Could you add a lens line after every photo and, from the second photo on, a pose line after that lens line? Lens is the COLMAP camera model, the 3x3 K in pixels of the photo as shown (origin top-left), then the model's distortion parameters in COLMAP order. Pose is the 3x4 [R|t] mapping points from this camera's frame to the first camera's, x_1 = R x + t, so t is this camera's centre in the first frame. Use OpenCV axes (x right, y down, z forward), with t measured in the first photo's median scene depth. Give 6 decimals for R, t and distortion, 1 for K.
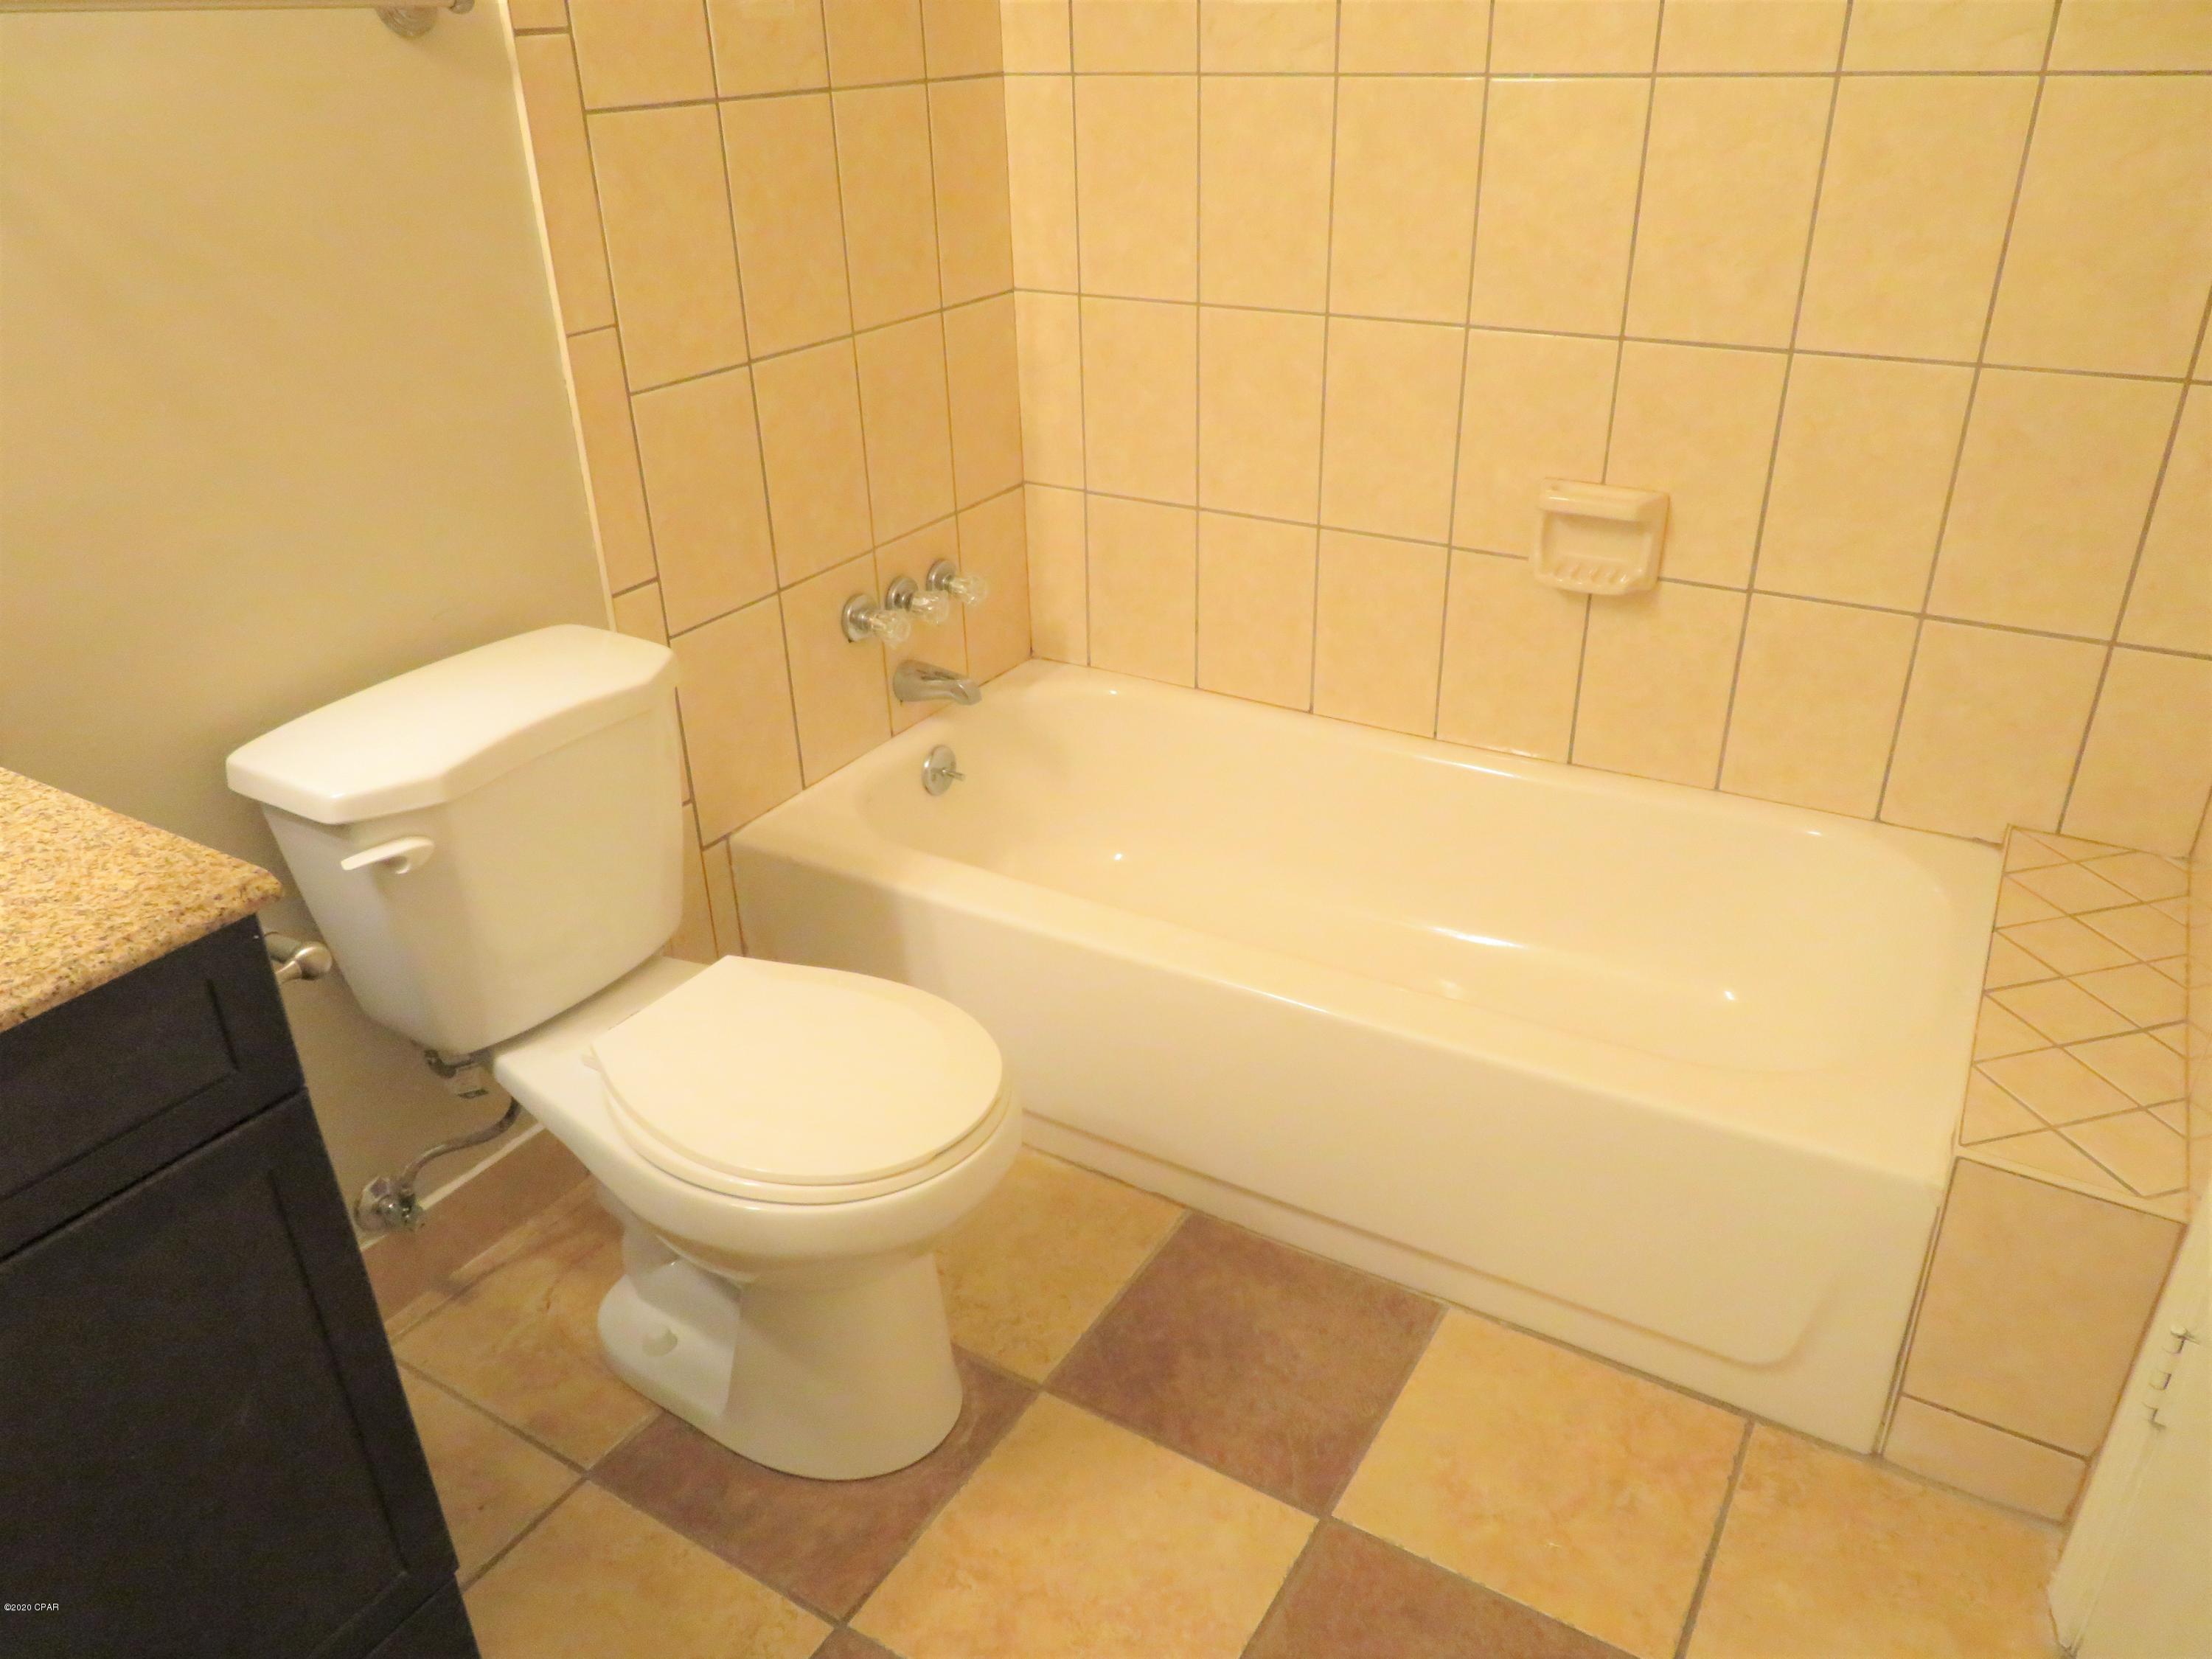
lens RADIAL K [[1578.0, 0, 1106.6], [0, 1578.0, 830.7], [0, 0, 1]] dist [-0.006139, 0.004131]
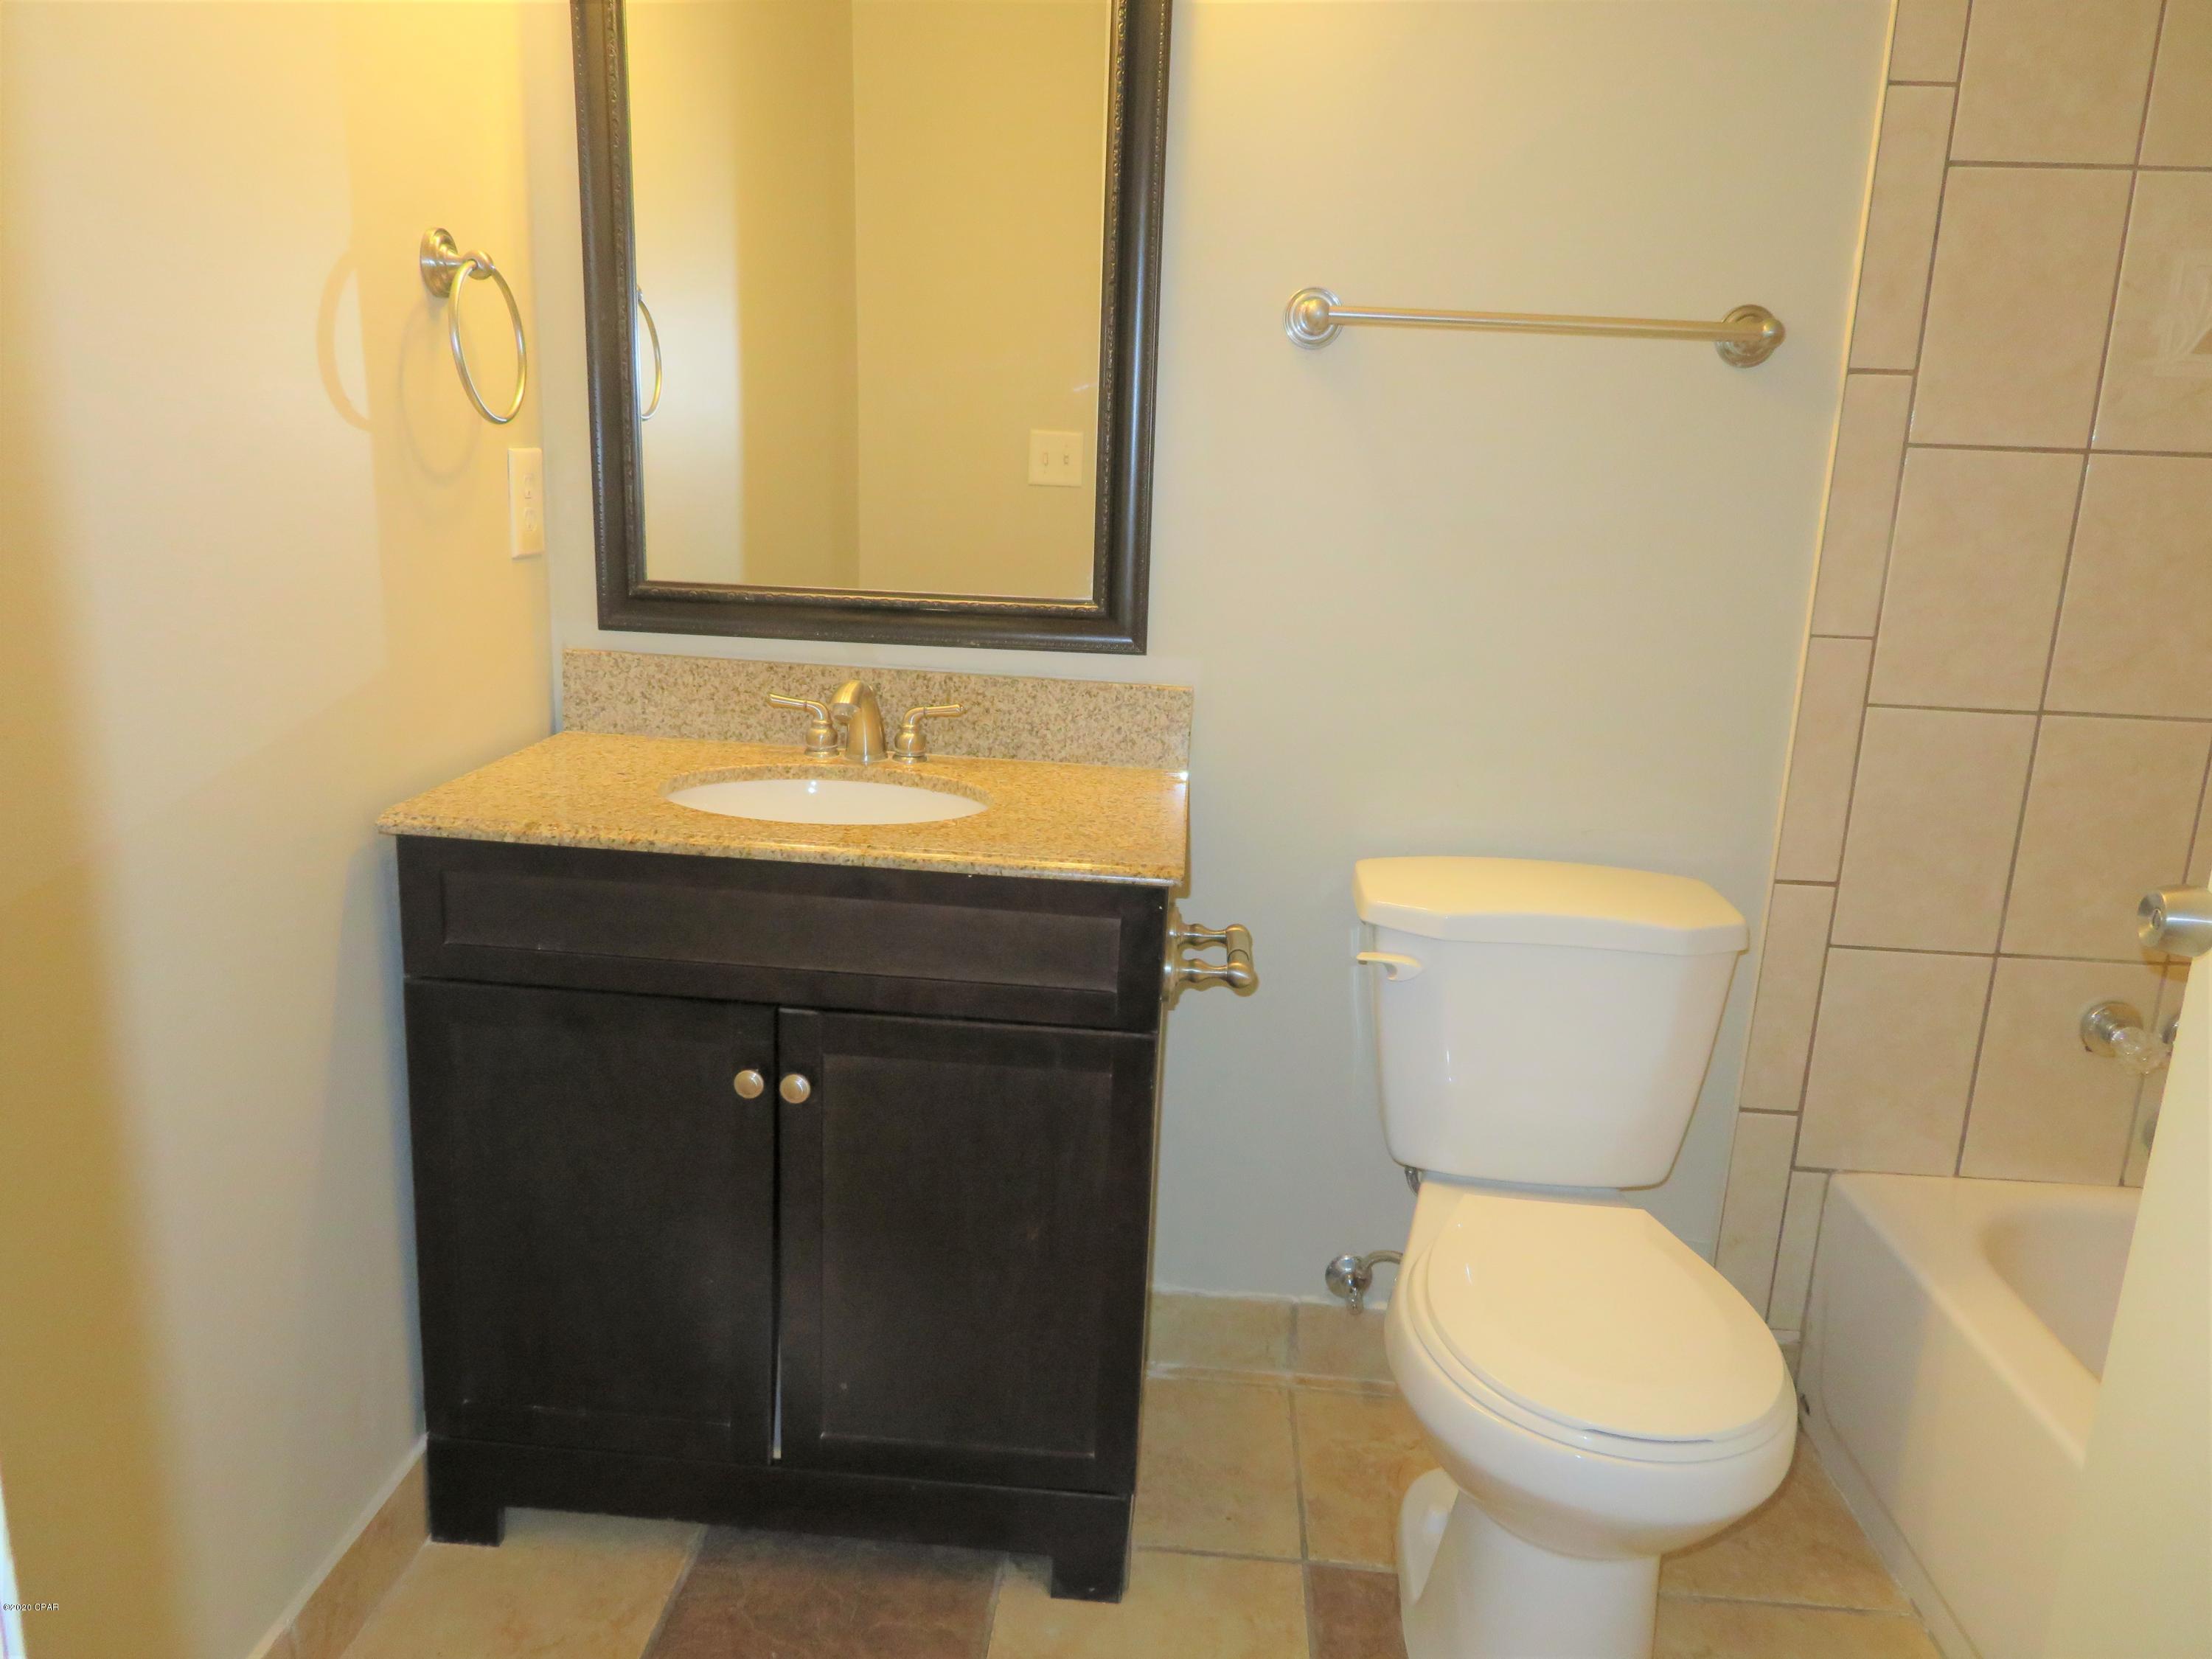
lens RADIAL K [[1578.0, 0, 1108.2], [0, 1578.0, 827.4], [0, 0, 1]] dist [-0.006139, 0.004131]
pose [[0.461637, 0.250612, -0.850932, 0.395345], [-0.454326, 0.890694, 0.015848, 0.001978], [0.761892, 0.379285, 0.525037, 0.130338]]
